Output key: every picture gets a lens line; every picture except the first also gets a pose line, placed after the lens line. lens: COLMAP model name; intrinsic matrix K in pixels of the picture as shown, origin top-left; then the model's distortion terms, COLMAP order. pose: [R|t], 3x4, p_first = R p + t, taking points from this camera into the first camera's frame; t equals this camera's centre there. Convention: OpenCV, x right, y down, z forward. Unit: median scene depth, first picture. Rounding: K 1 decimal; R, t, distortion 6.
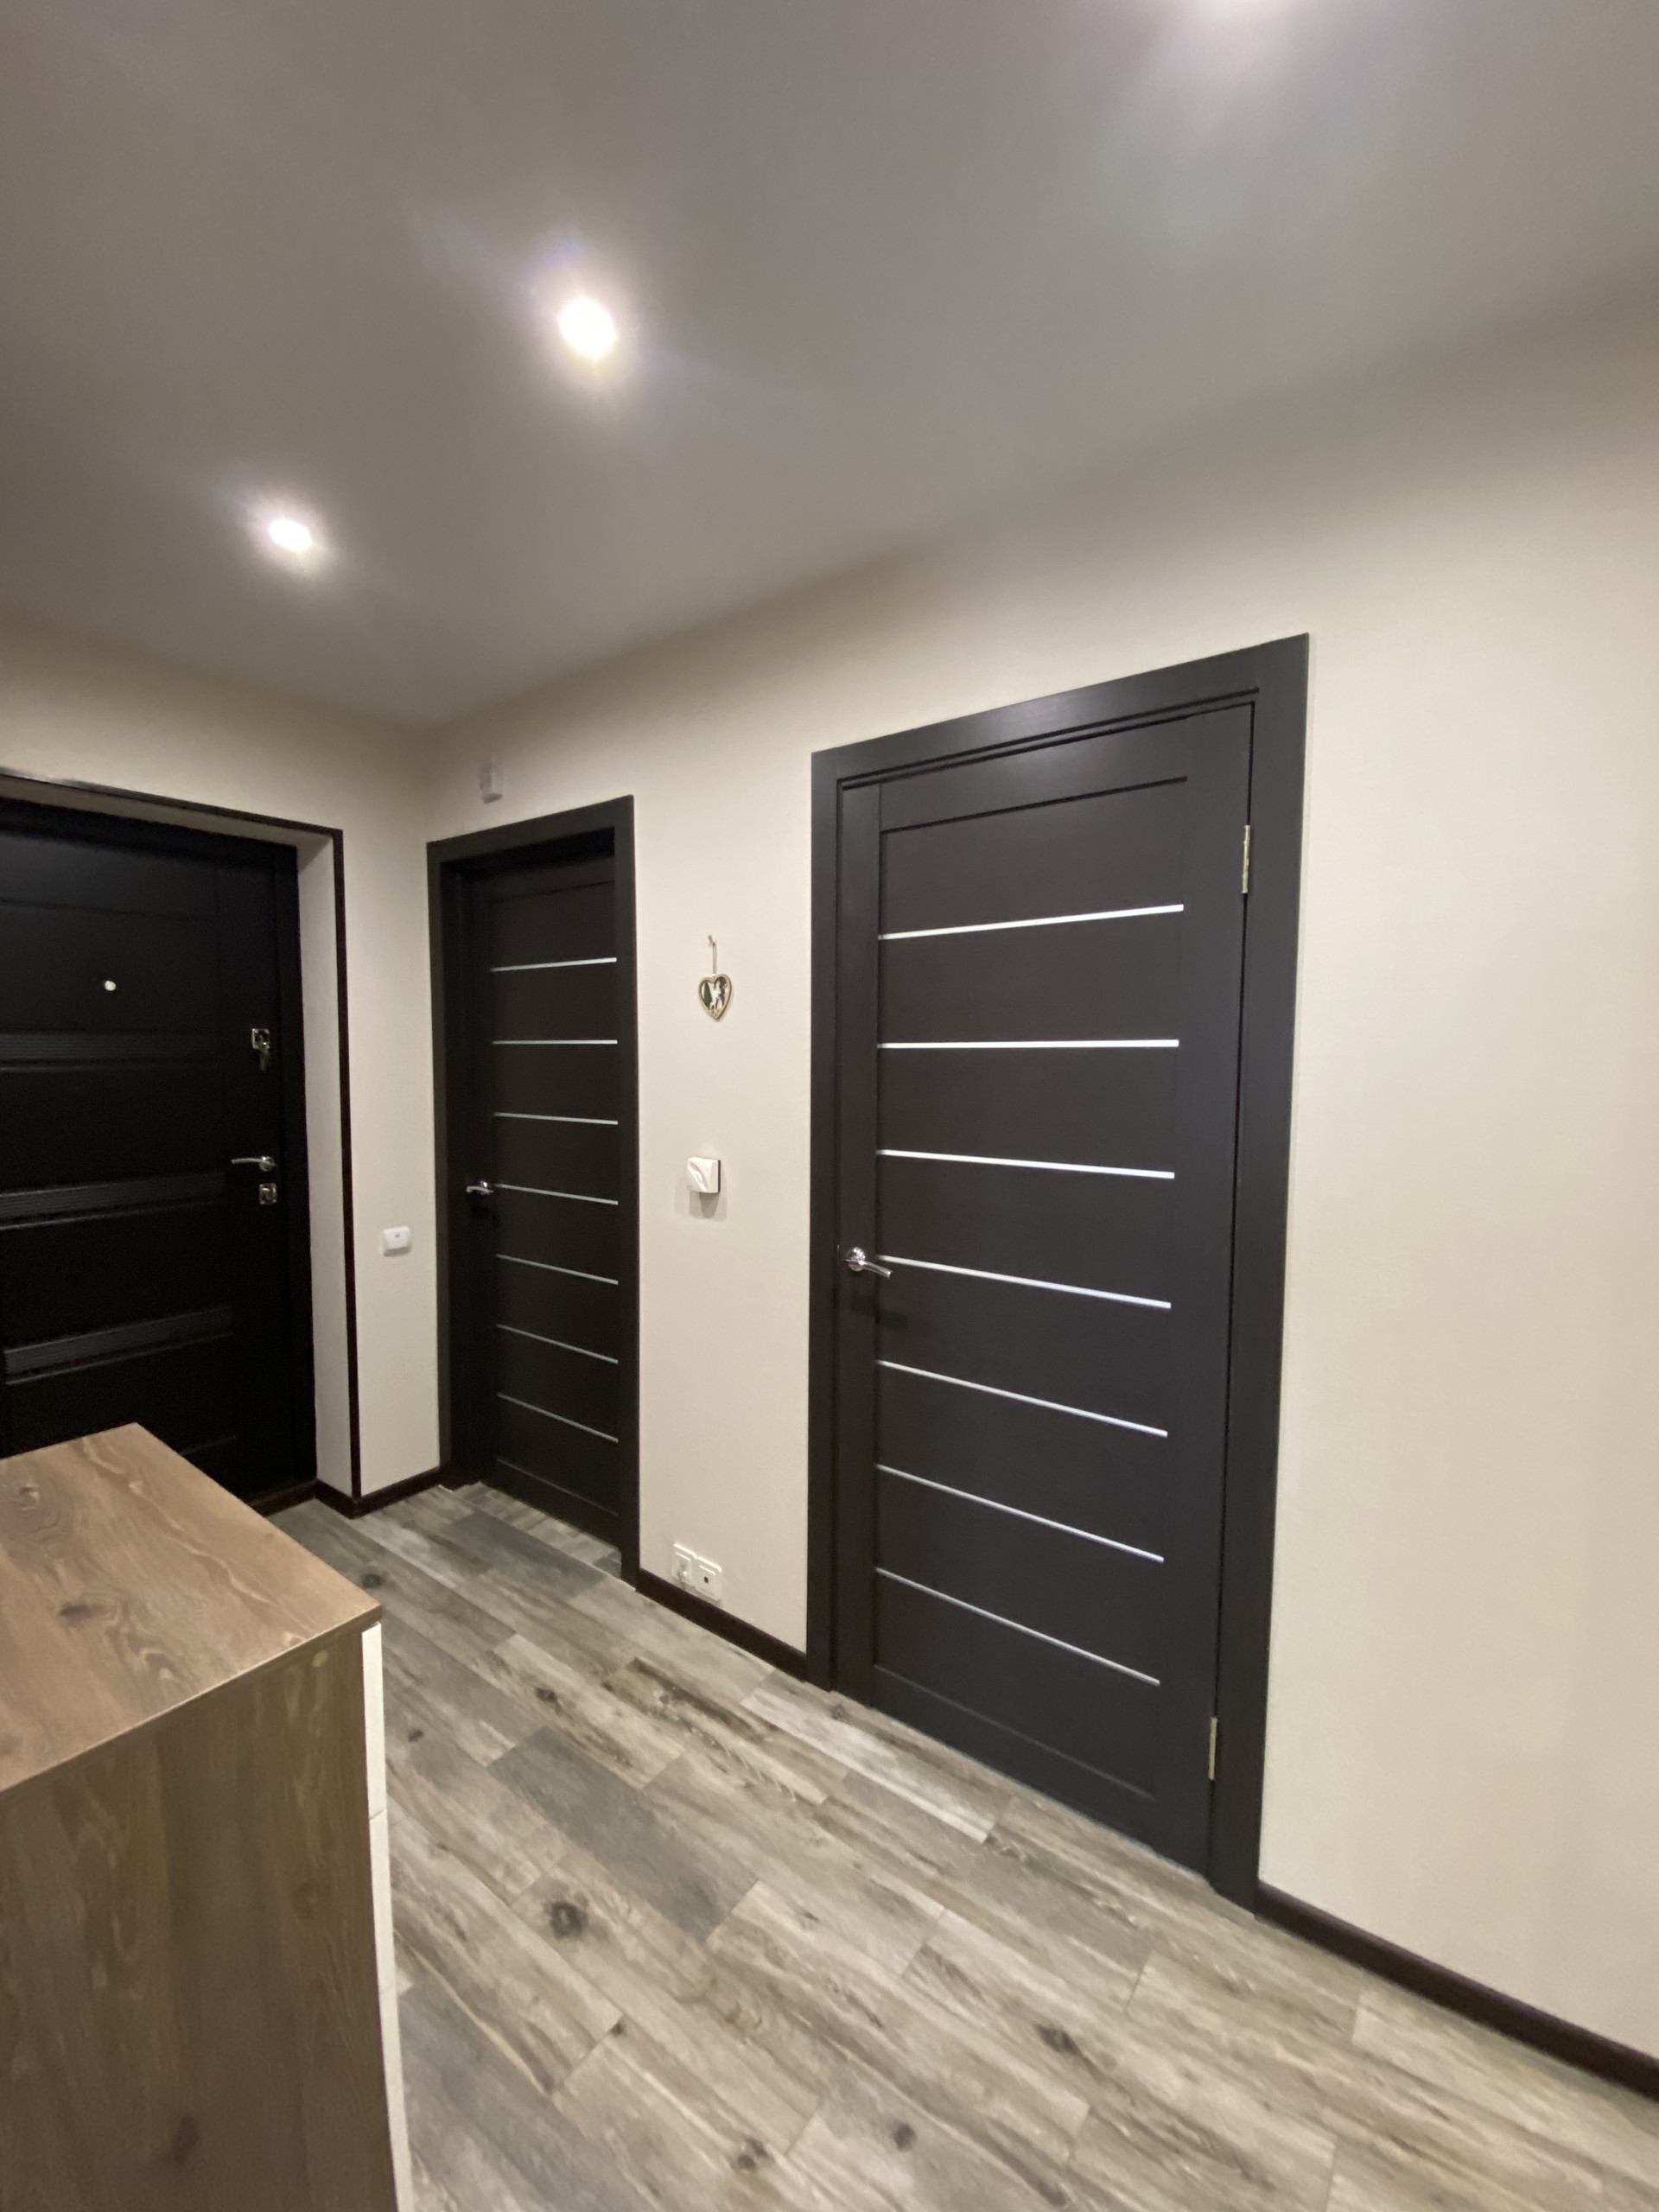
lens RADIAL K [[895.8, 0, 826.1], [0, 895.8, 1110.9], [0, 0, 1]] dist [0.018559, -0.019634]
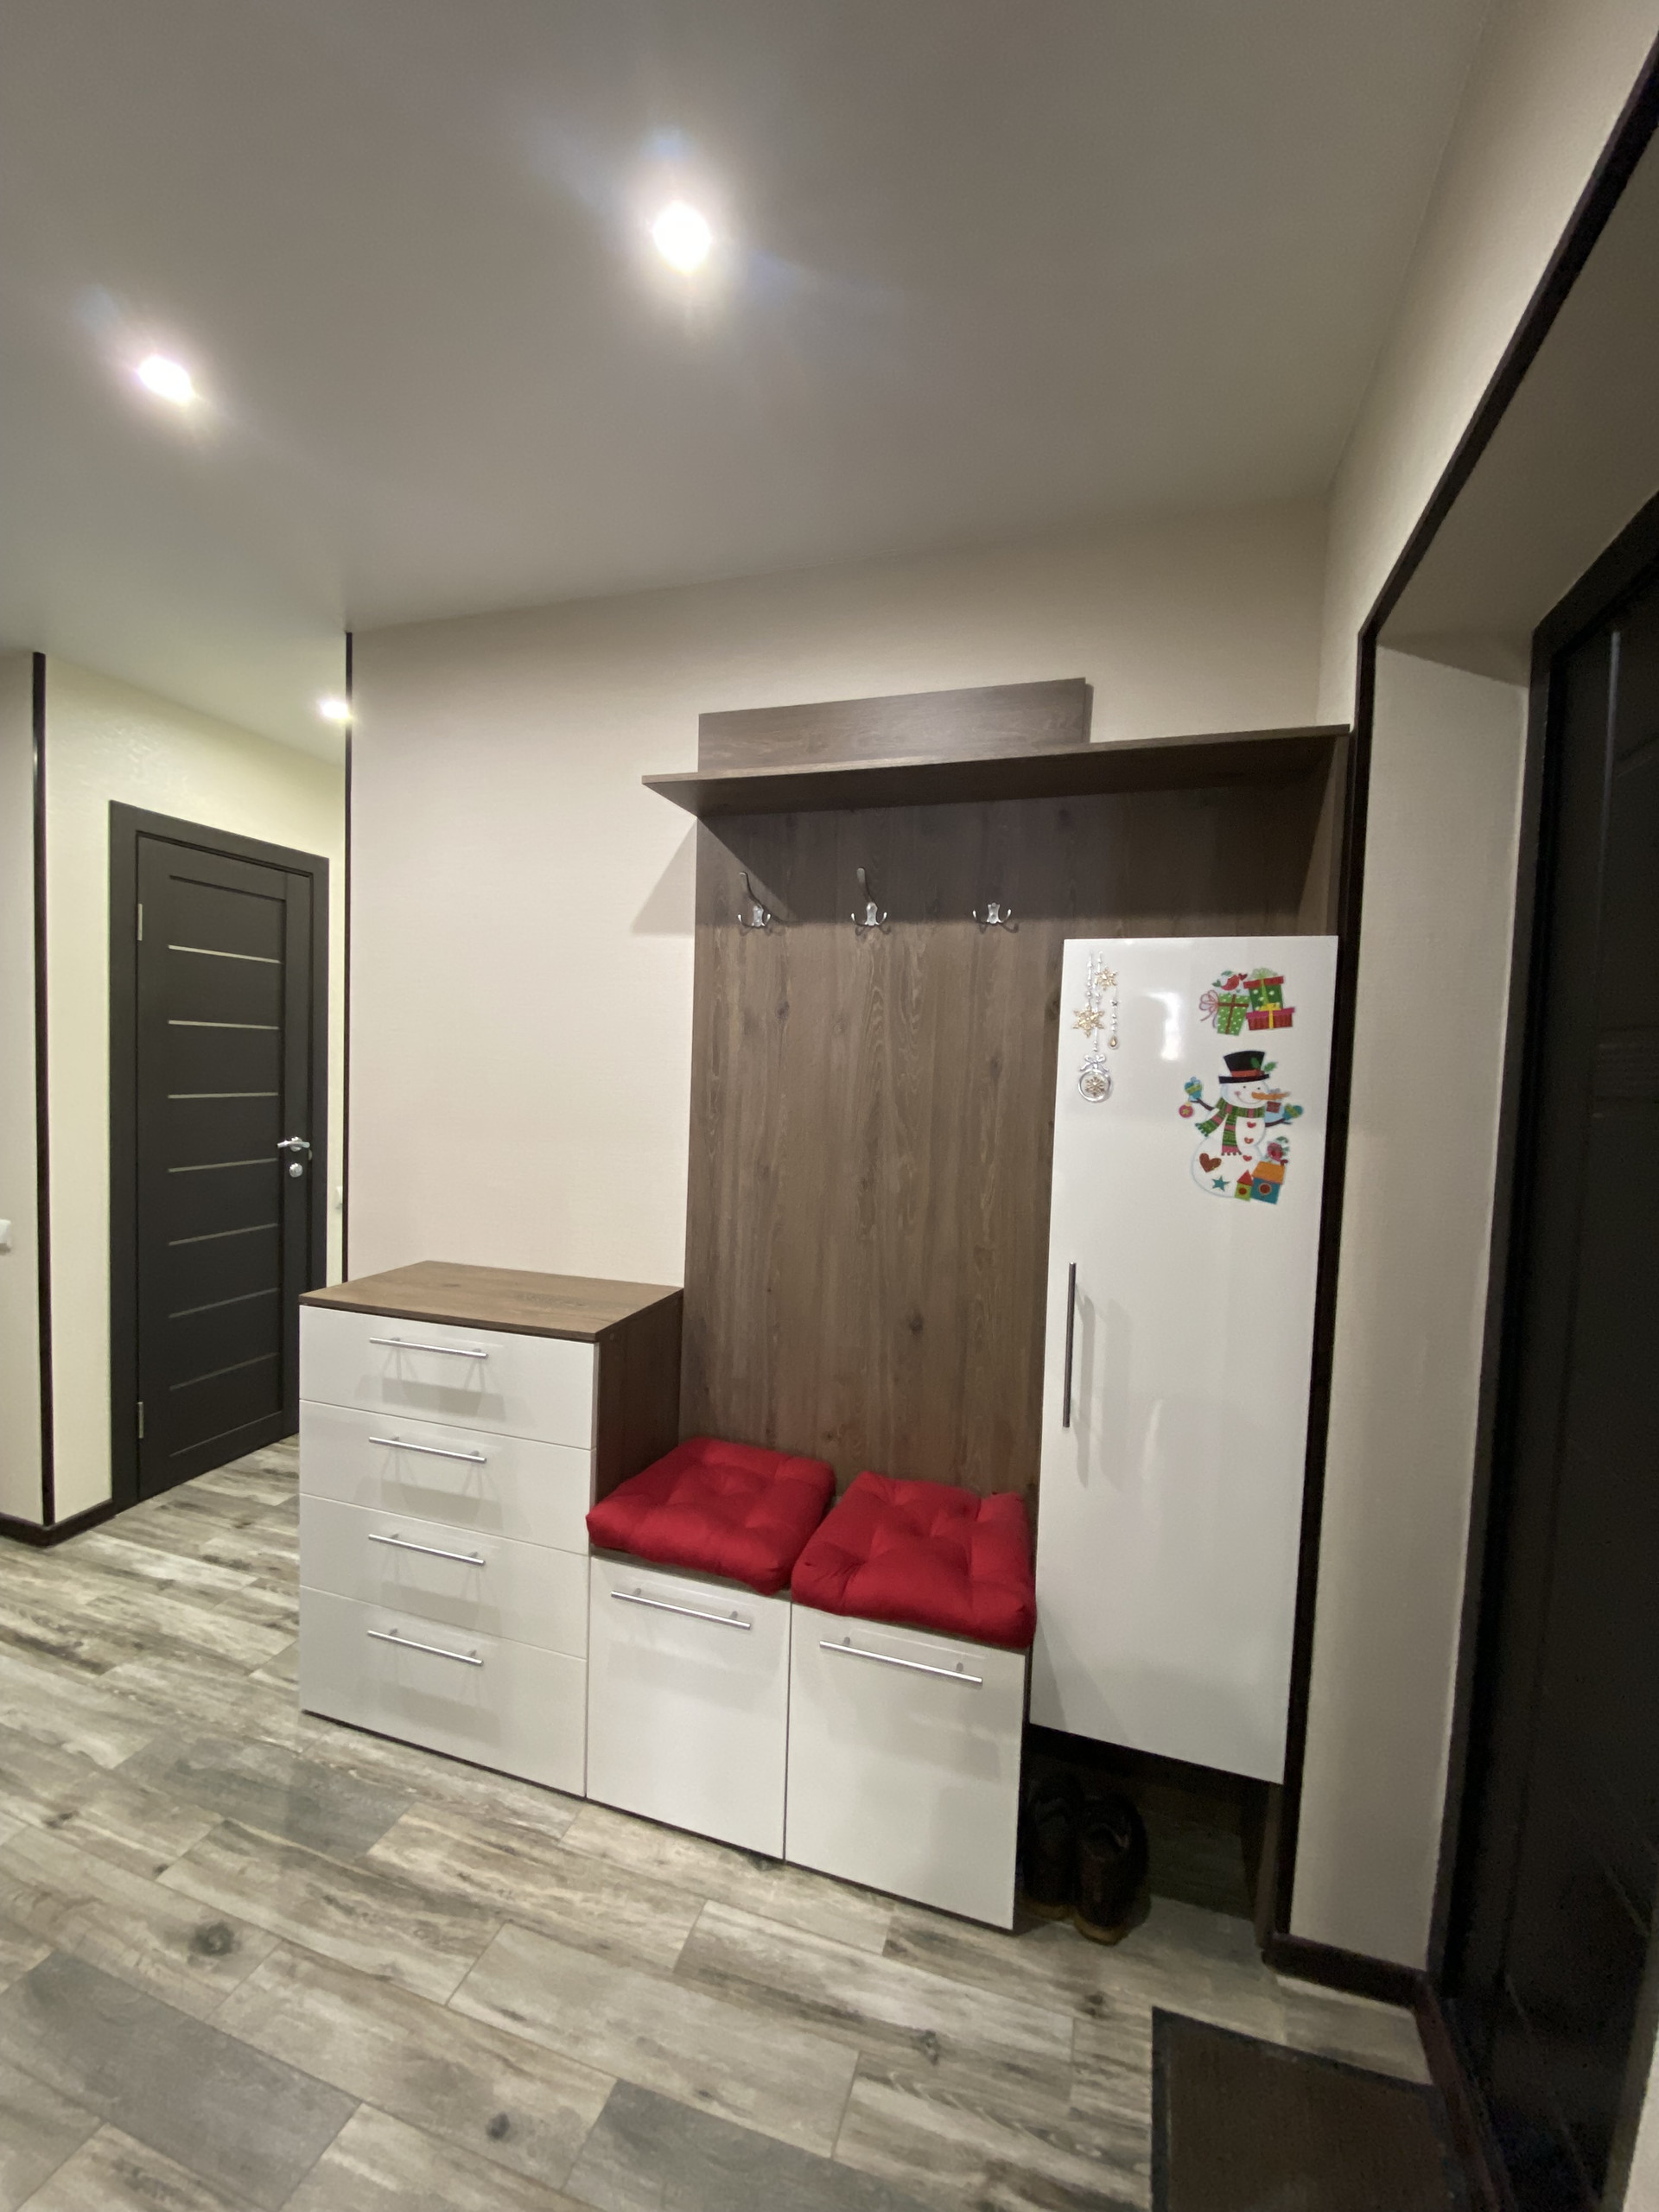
lens RADIAL K [[895.8, 0, 826.1], [0, 895.8, 1110.9], [0, 0, 1]] dist [0.018559, -0.019634]
pose [[-0.946061, -0.022219, -0.323225, -0.546991], [-0.063003, 0.991218, 0.116268, -0.109000], [0.317803, 0.130361, -0.939153, 1.860428]]
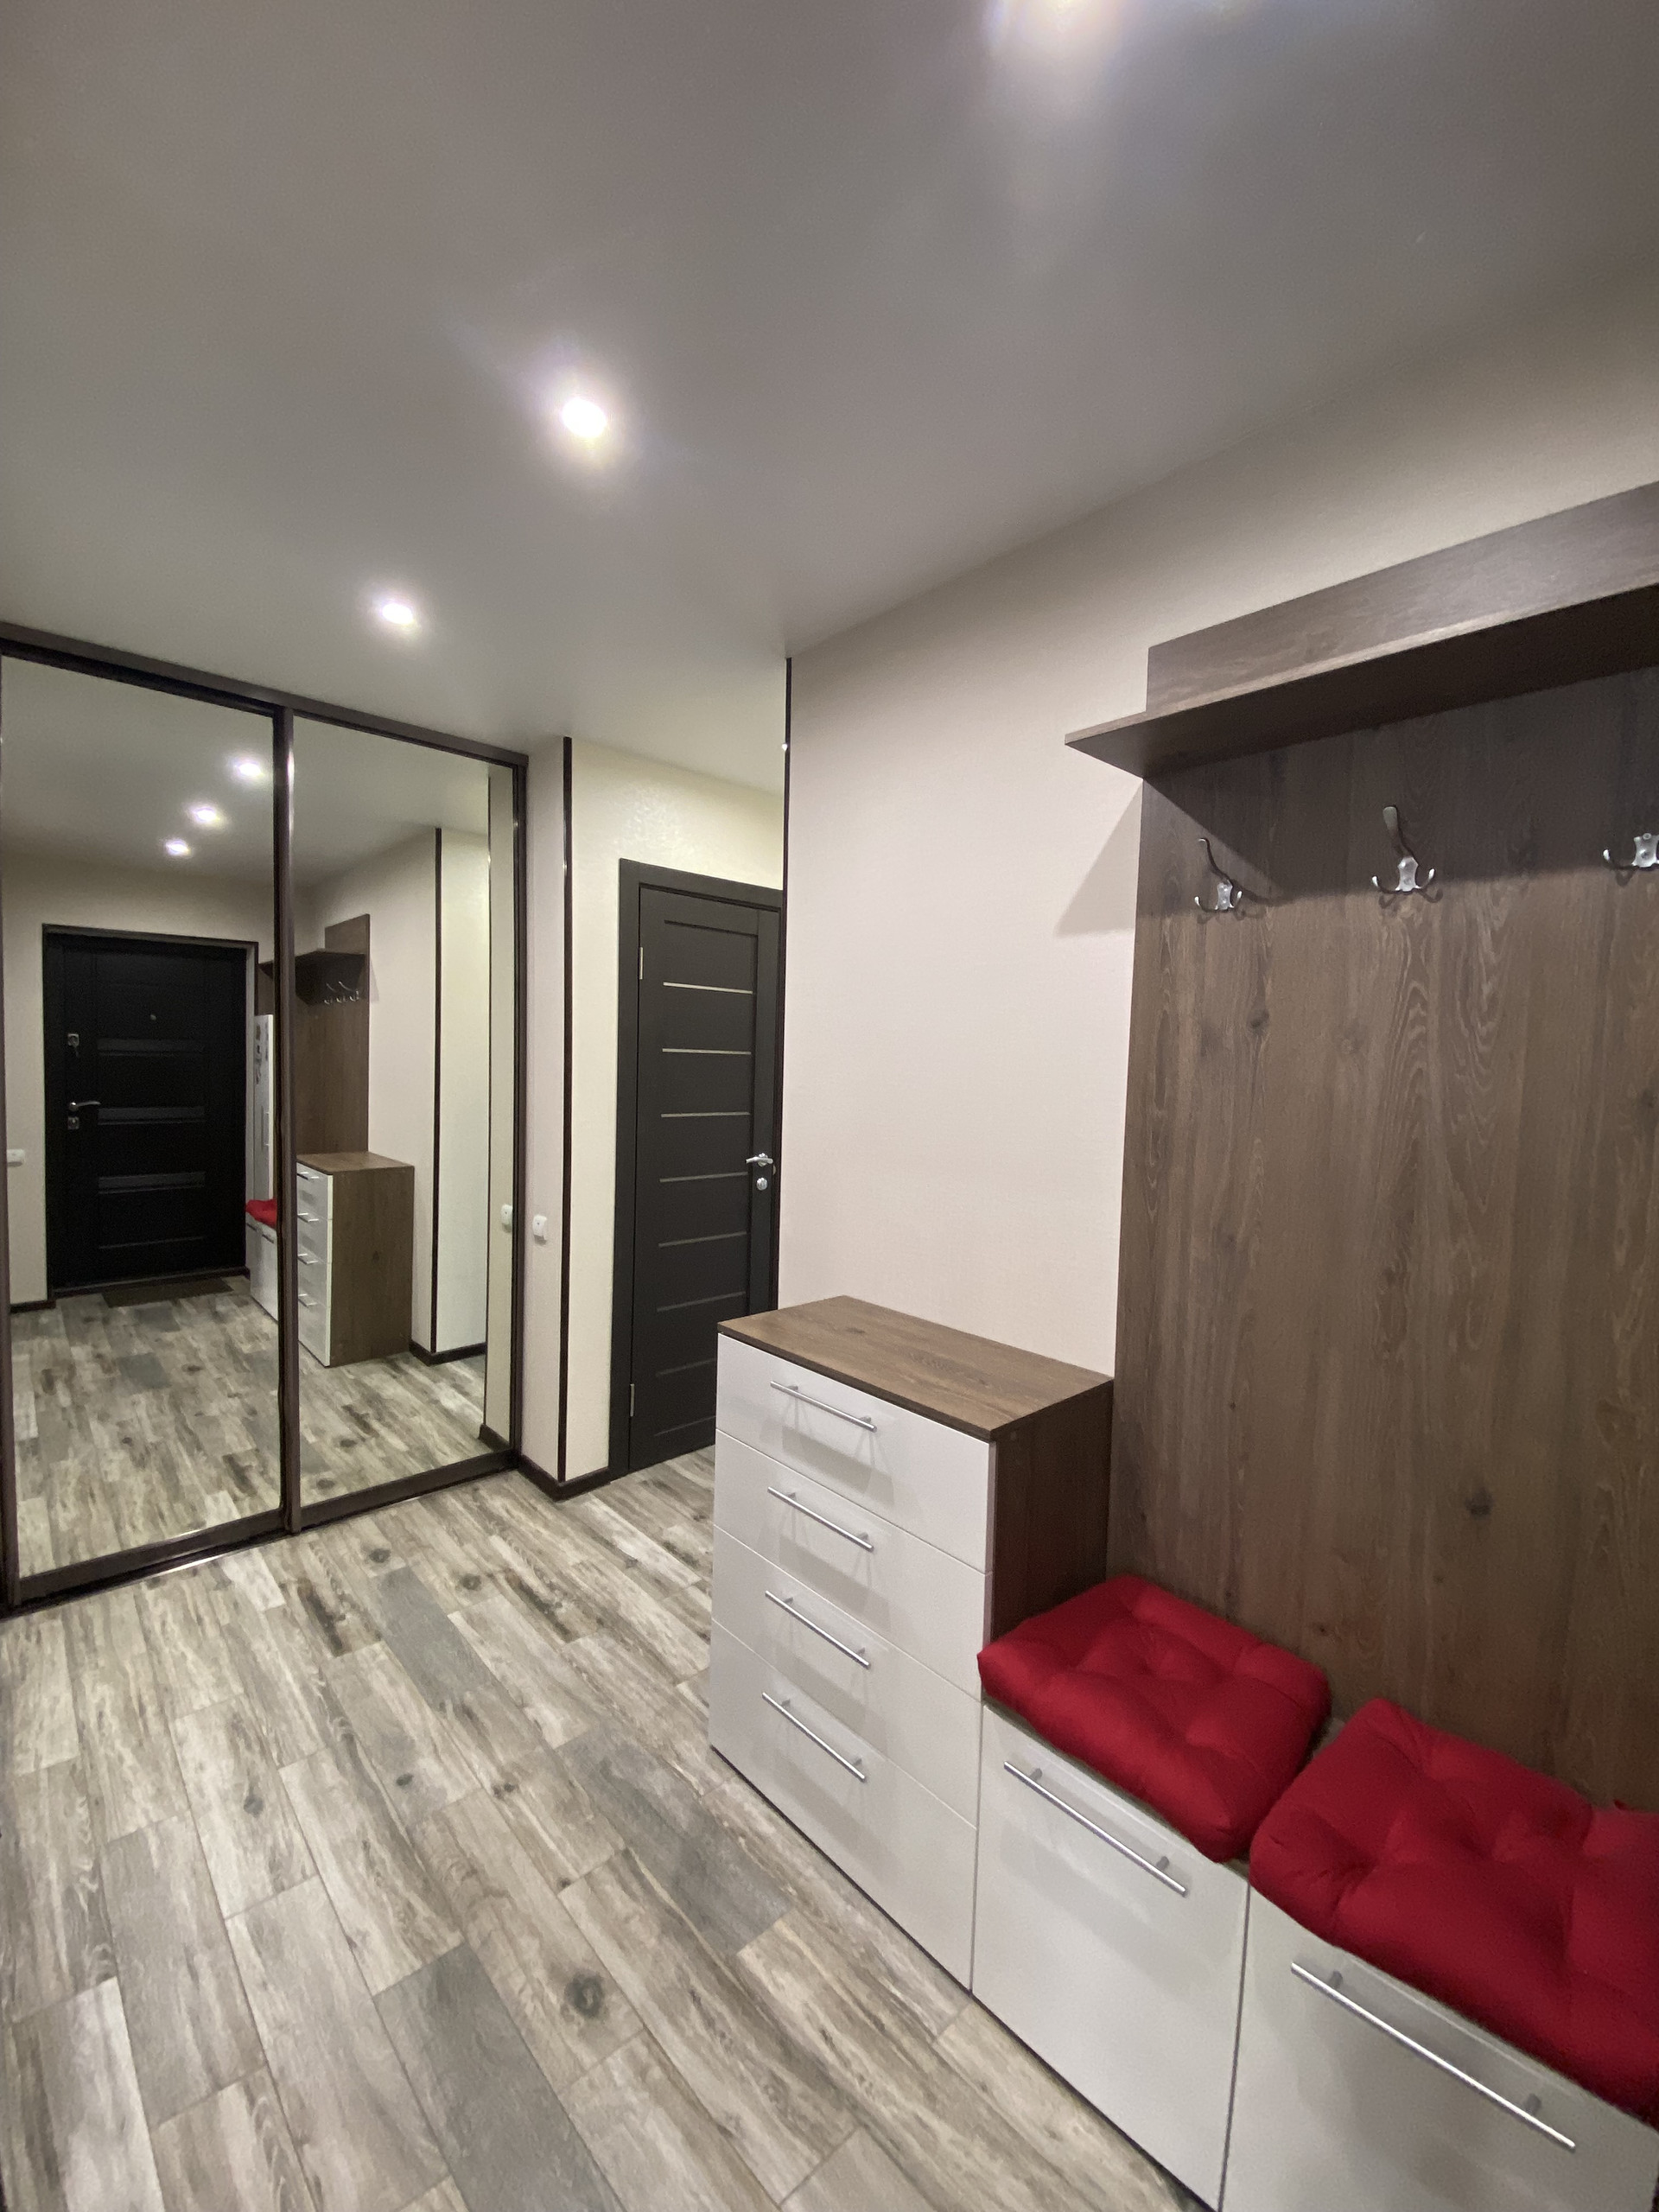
lens RADIAL K [[895.8, 0, 826.1], [0, 895.8, 1110.9], [0, 0, 1]] dist [0.018559, -0.019634]
pose [[-0.981062, -0.041326, 0.189236, -0.630923], [-0.017679, 0.992001, 0.124982, -0.114825], [-0.192888, 0.119270, -0.973945, 1.645034]]
